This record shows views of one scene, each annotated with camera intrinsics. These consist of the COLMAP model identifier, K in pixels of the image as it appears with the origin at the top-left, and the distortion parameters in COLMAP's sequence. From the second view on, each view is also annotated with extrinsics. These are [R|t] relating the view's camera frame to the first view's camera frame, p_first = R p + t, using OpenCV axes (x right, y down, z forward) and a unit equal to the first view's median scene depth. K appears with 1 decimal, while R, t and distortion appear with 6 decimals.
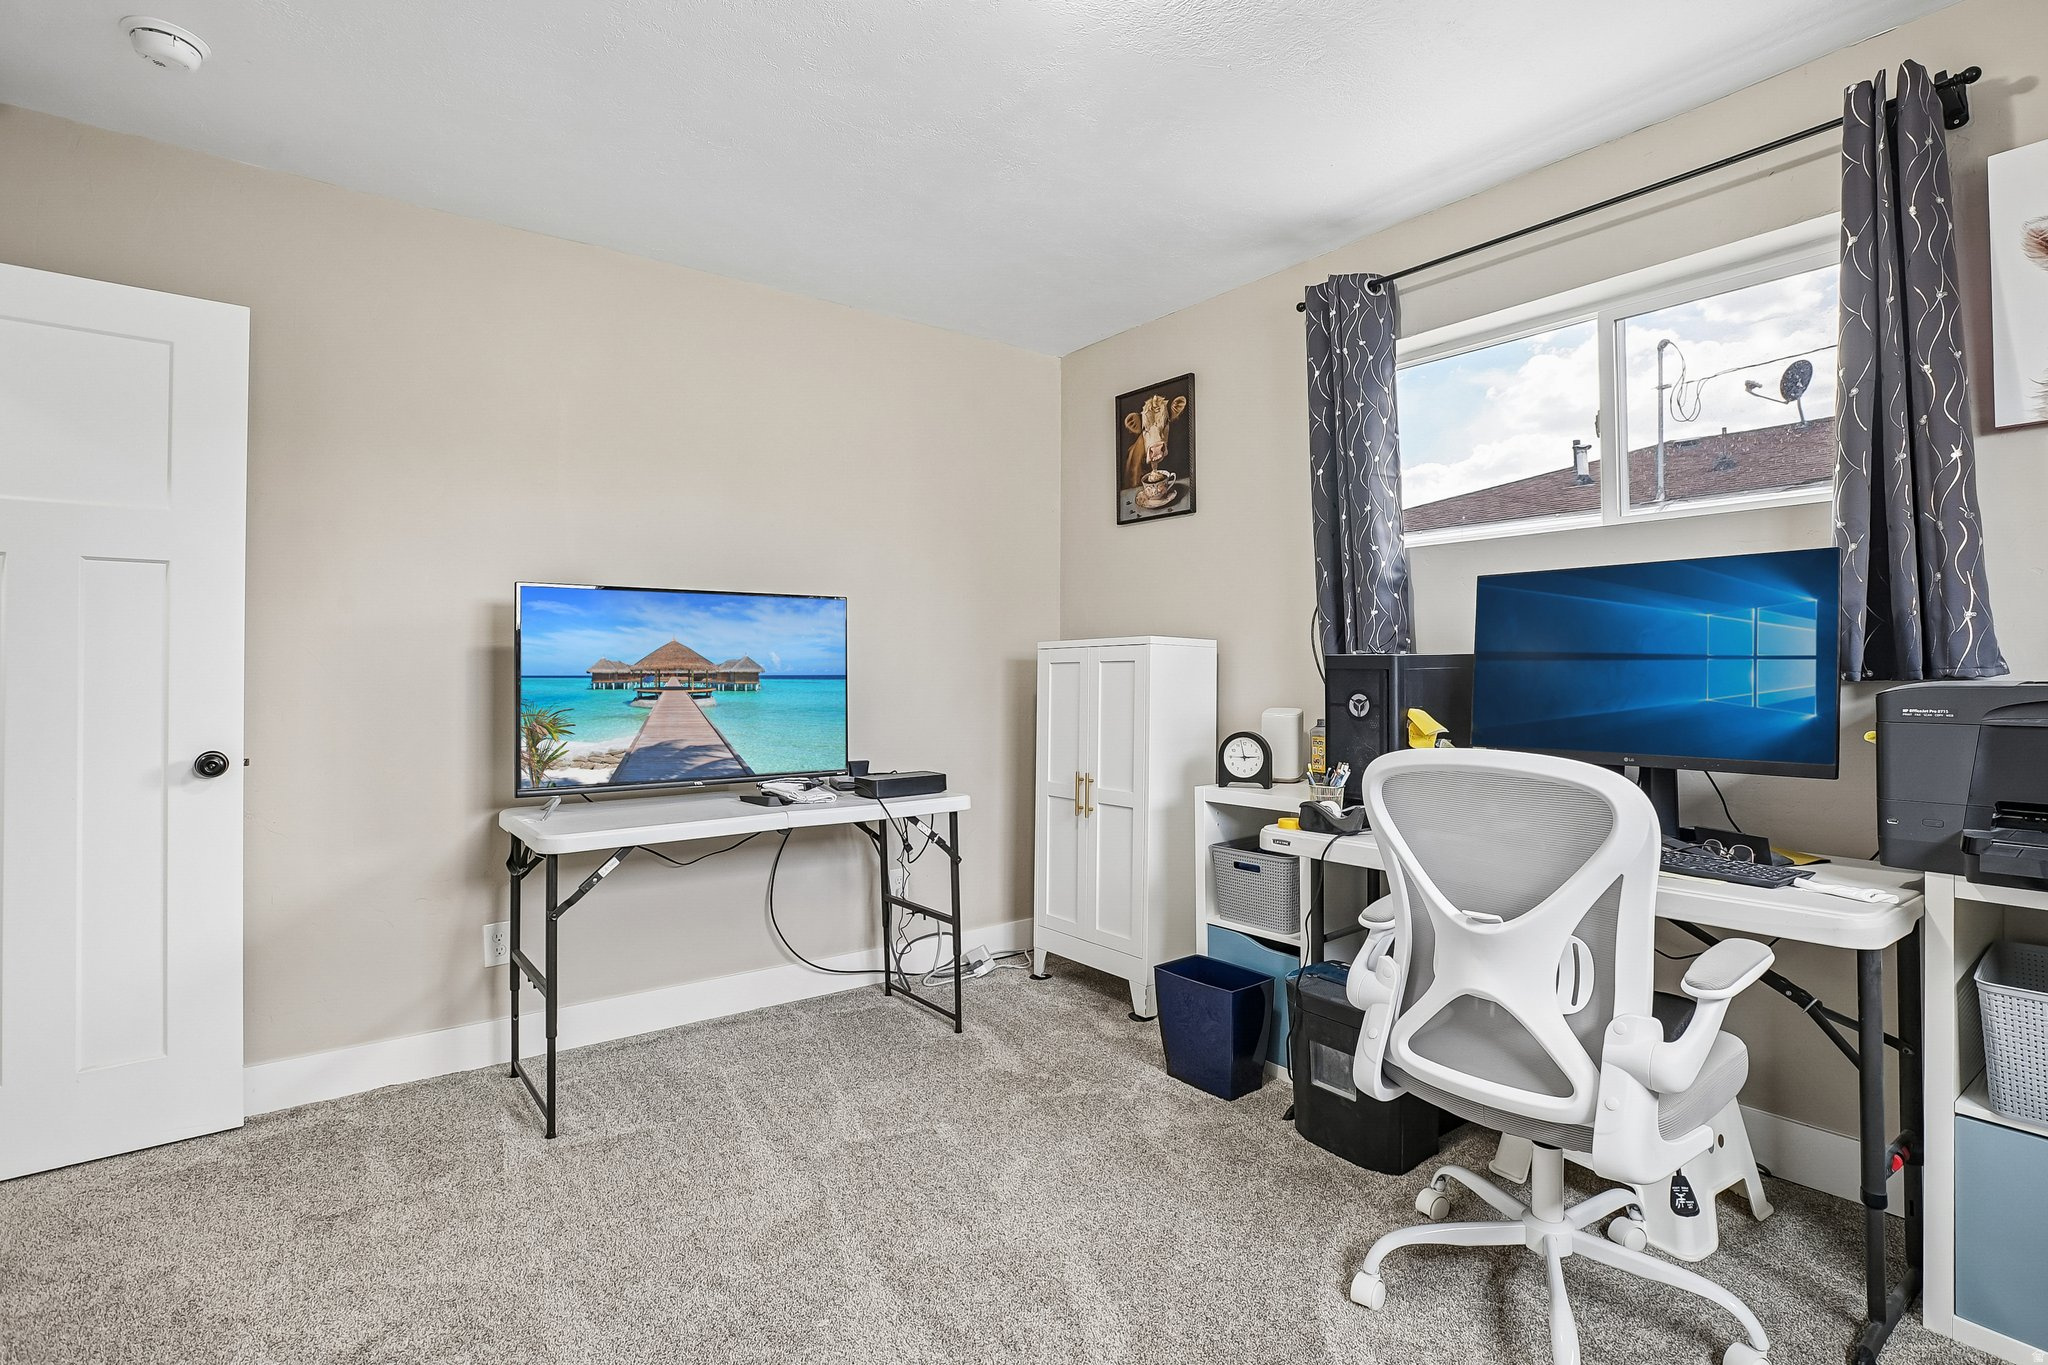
lens RADIAL K [[1011.0, 0, 1044.1], [0, 1011.0, 679.1], [0, 0, 1]] dist [-0.063231, 0.037953]
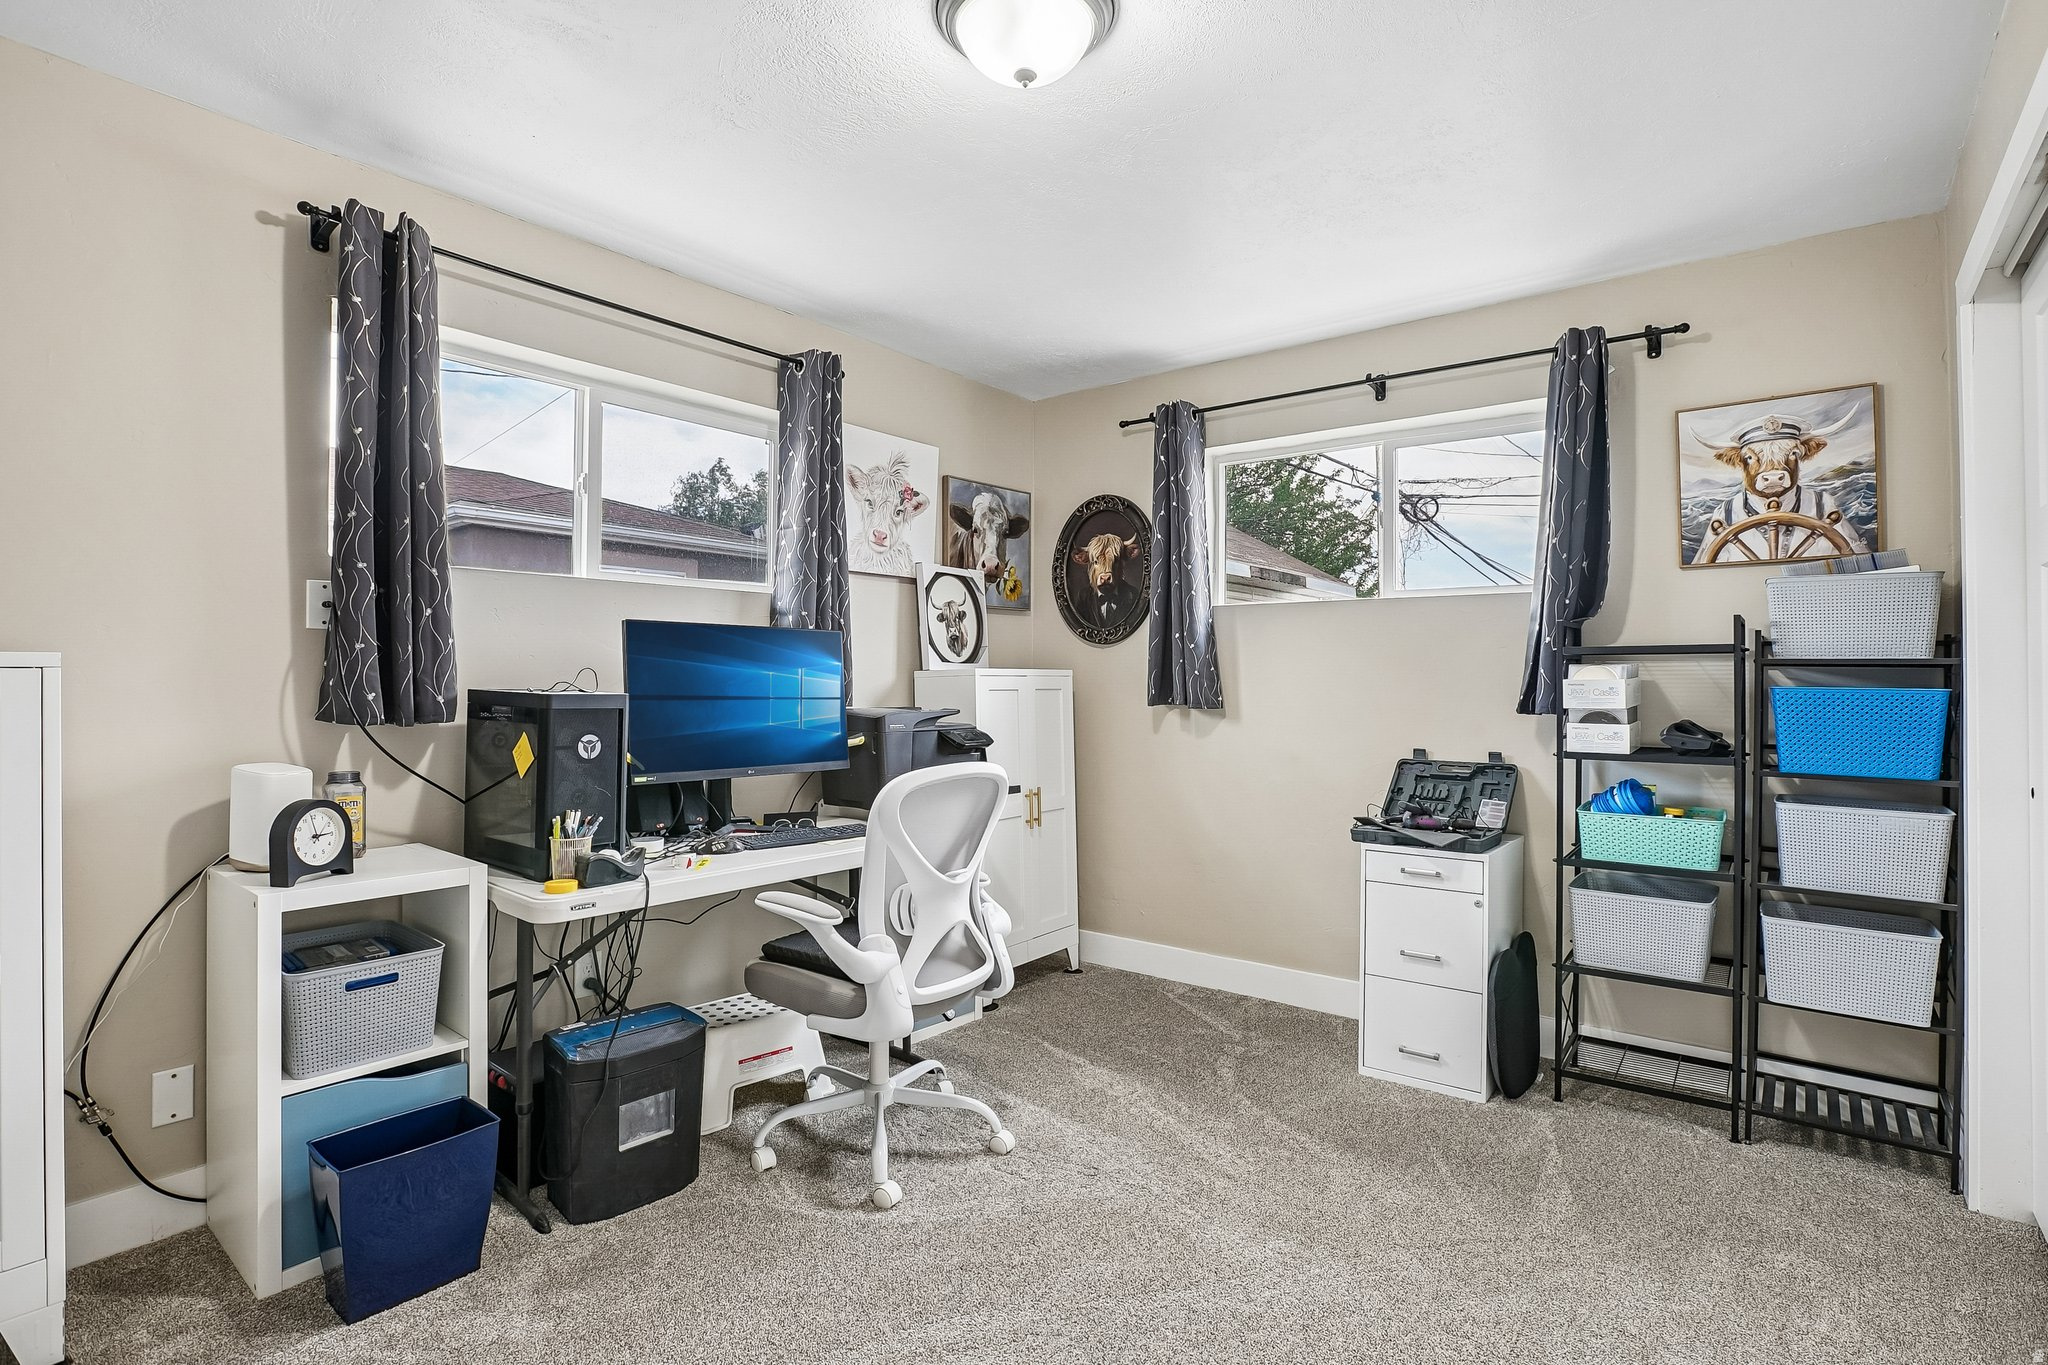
lens RADIAL K [[1011.0, 0, 1044.1], [0, 1011.0, 679.1], [0, 0, 1]] dist [-0.063231, 0.037953]
pose [[-0.243844, 0.009880, 0.969764, -0.708988], [0.002842, 0.999951, -0.009473, -0.027618], [-0.969810, 0.000446, -0.243860, 0.815992]]
